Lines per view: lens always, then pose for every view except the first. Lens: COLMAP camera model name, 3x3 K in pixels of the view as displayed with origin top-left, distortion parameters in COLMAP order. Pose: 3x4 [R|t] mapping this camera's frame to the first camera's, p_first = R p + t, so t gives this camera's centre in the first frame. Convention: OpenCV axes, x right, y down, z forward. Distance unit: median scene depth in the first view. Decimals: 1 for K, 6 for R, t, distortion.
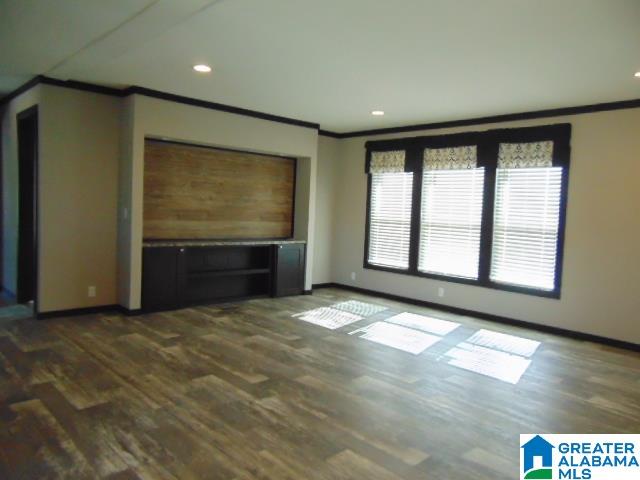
lens RADIAL K [[478.9, 0, 345.3], [0, 478.9, 243.6], [0, 0, 1]] dist [-0.013530, 0.045973]
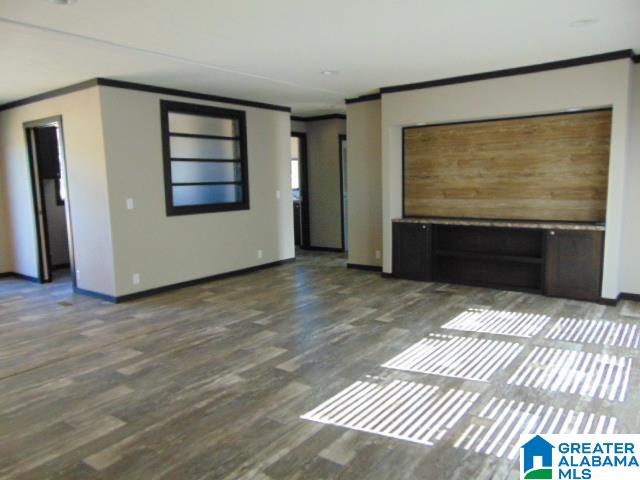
lens RADIAL K [[478.9, 0, 299.5], [0, 478.9, 237.6], [0, 0, 1]] dist [-0.013530, 0.045973]
pose [[0.129189, 0.068415, -0.989257, 0.637680], [-0.048348, 0.996865, 0.062628, -0.014829], [0.990441, 0.039738, 0.132092, 0.549149]]
